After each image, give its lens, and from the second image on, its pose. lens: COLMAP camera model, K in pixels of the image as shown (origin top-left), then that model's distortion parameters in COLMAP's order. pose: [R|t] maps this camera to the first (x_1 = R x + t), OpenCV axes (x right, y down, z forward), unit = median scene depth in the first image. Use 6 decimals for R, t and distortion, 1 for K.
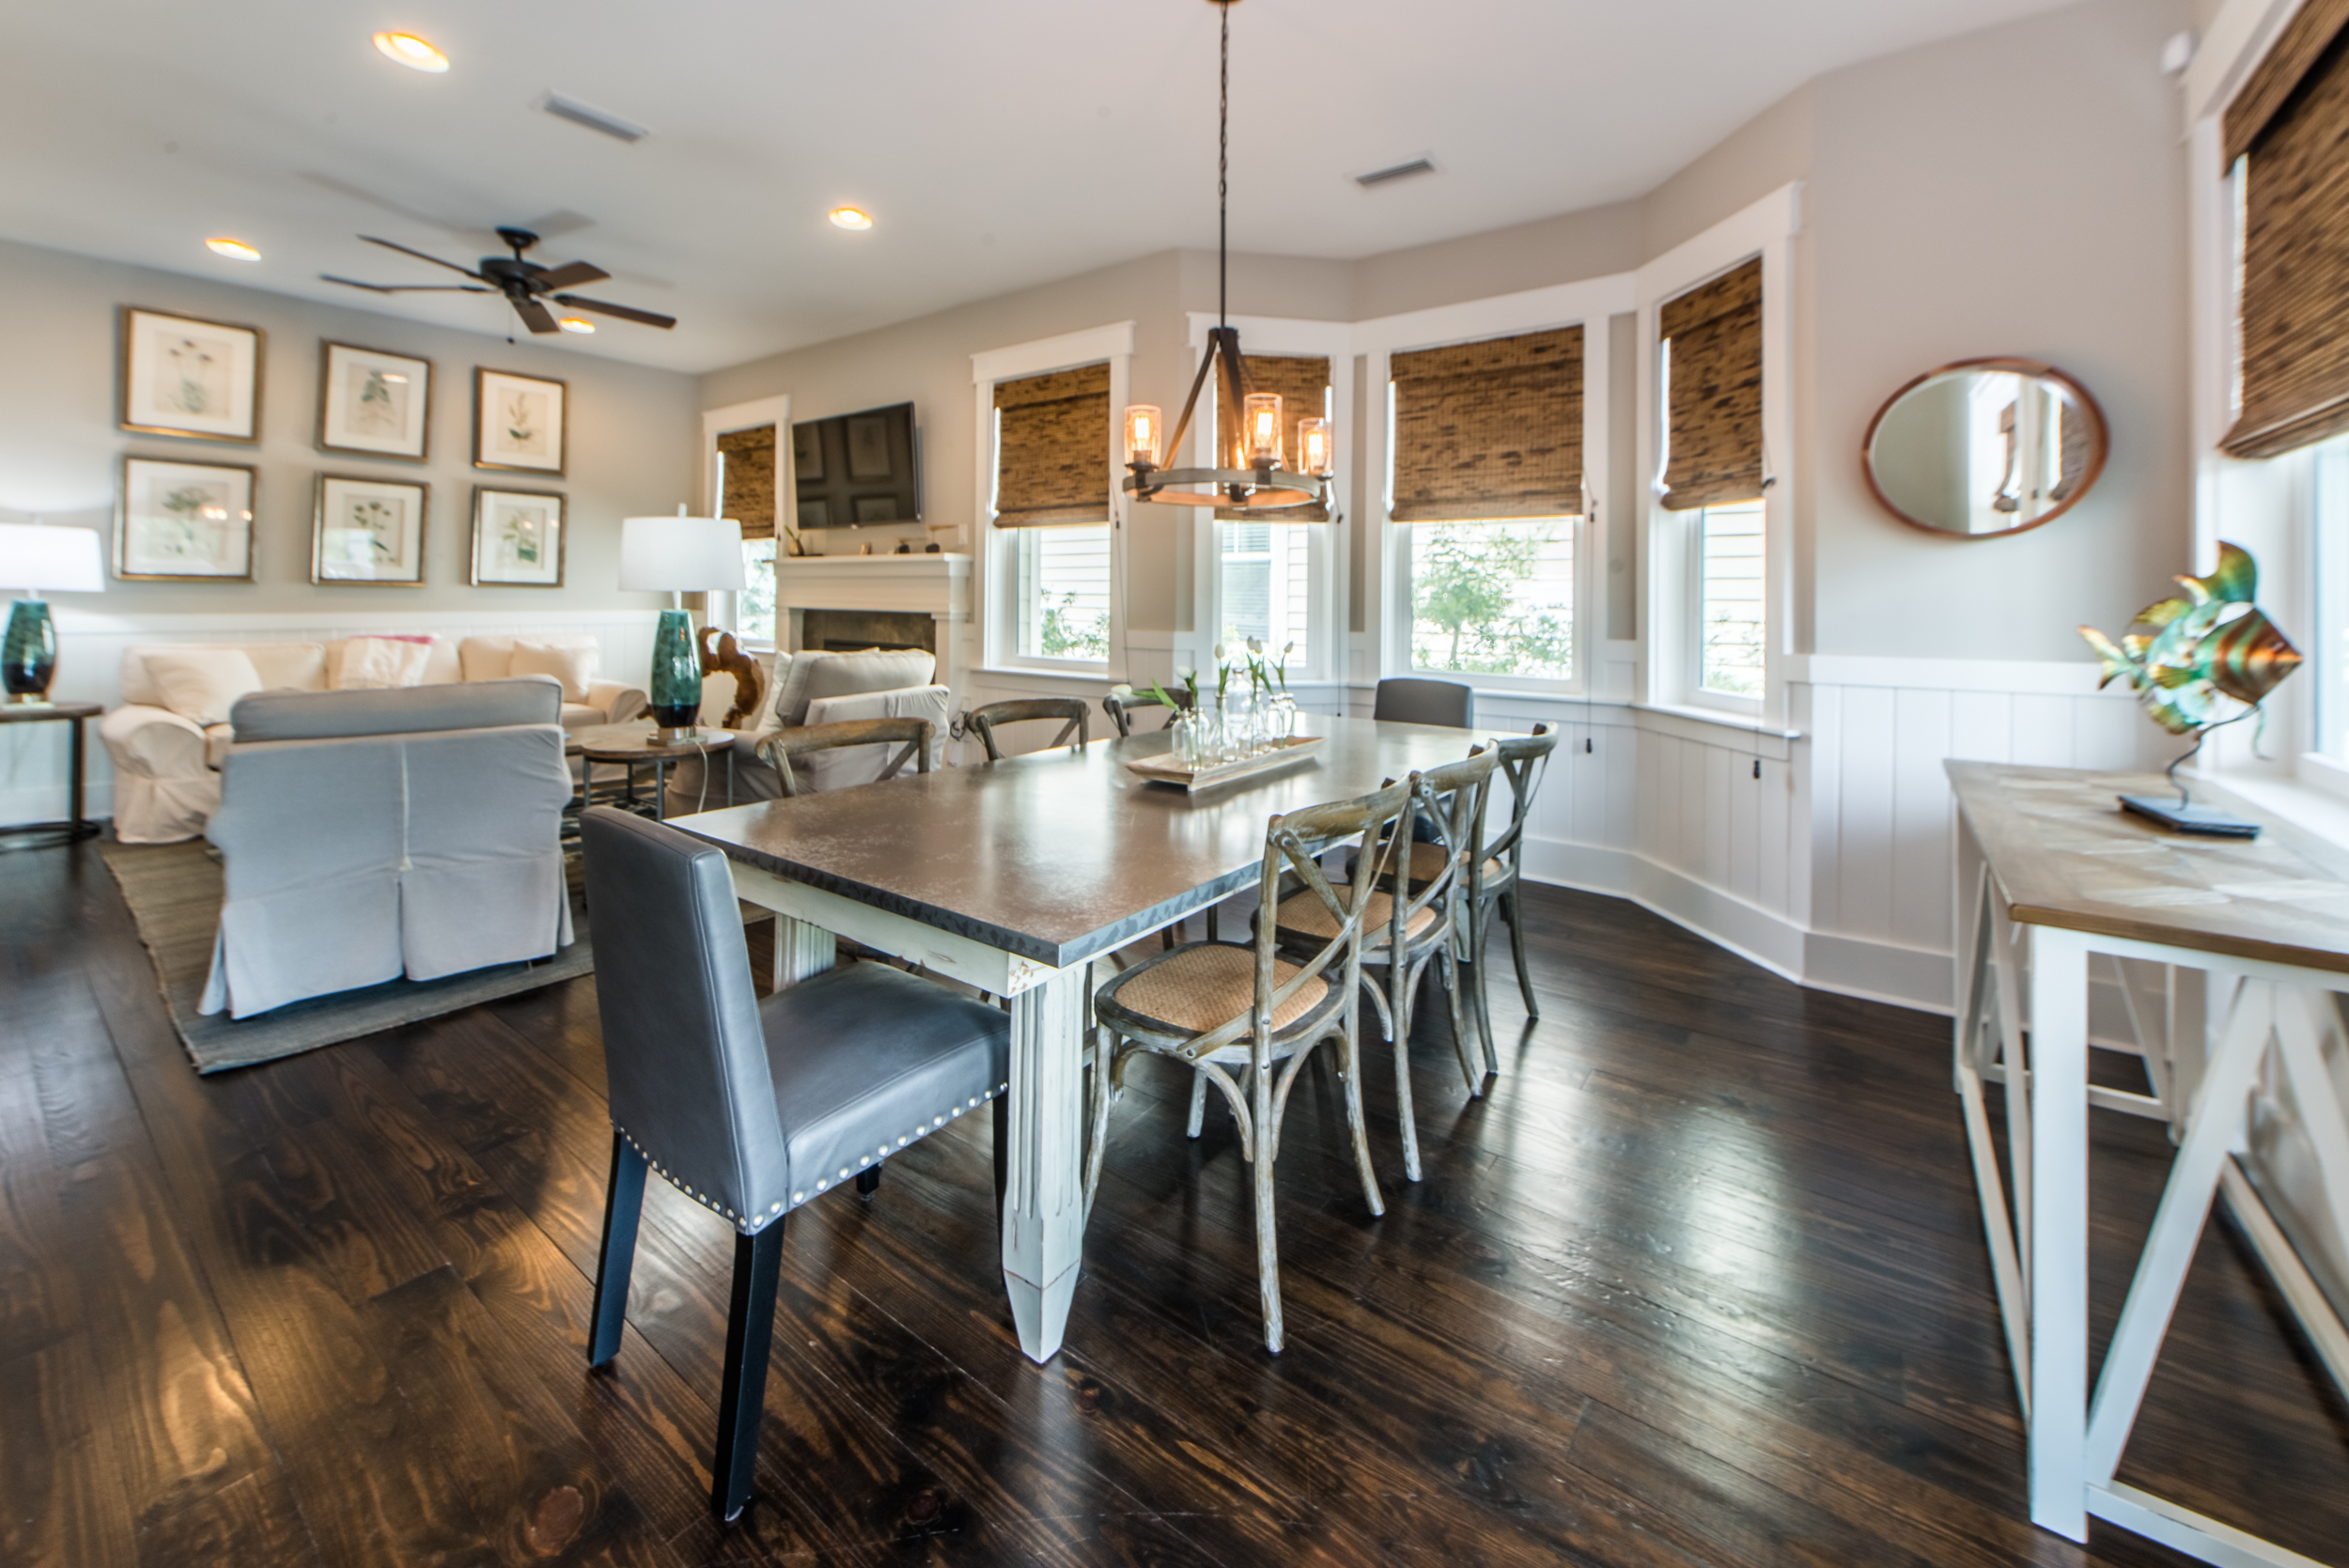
lens RADIAL K [[928.4, 0, 1179.1], [0, 928.4, 588.1], [0, 0, 1]] dist [0.000959, 0.000066]
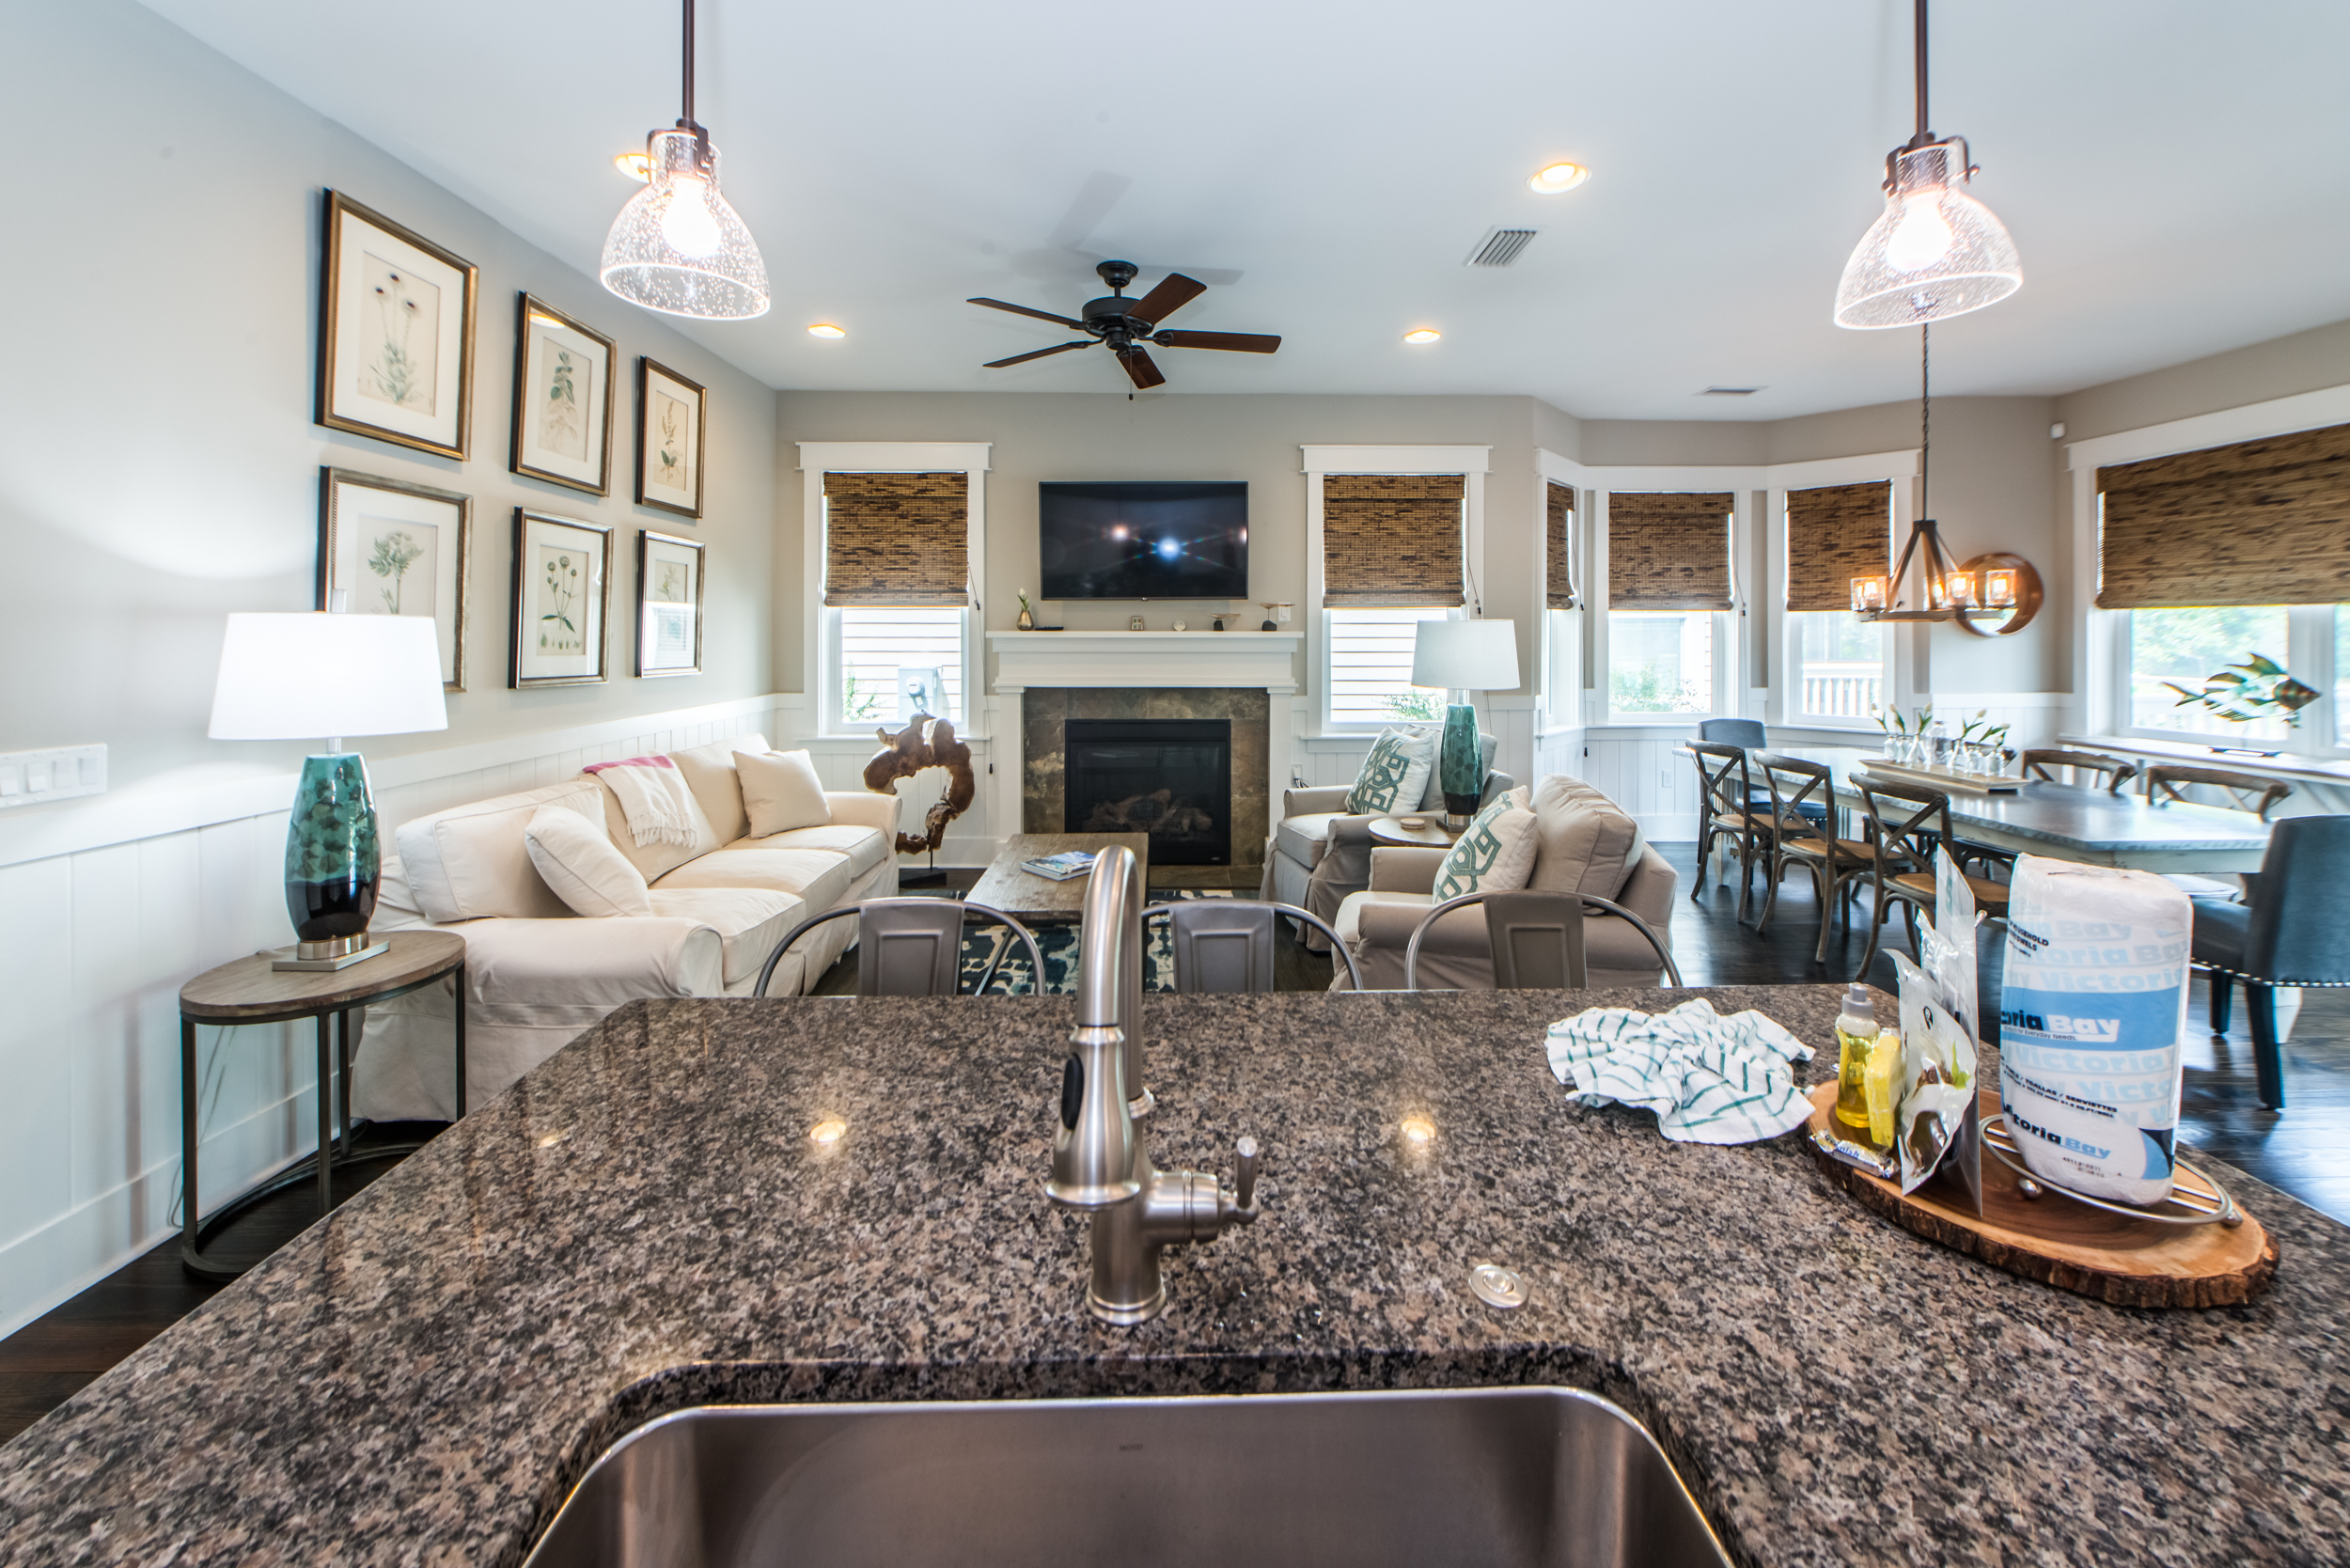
lens RADIAL K [[928.9, 0, 1117.6], [0, 928.9, 628.2], [0, 0, 1]] dist [0.000959, 0.000066]
pose [[0.790154, -0.012100, 0.612789, -1.107978], [0.001527, 0.999841, 0.017774, -0.062054], [-0.612907, -0.013108, 0.790046, 0.294352]]
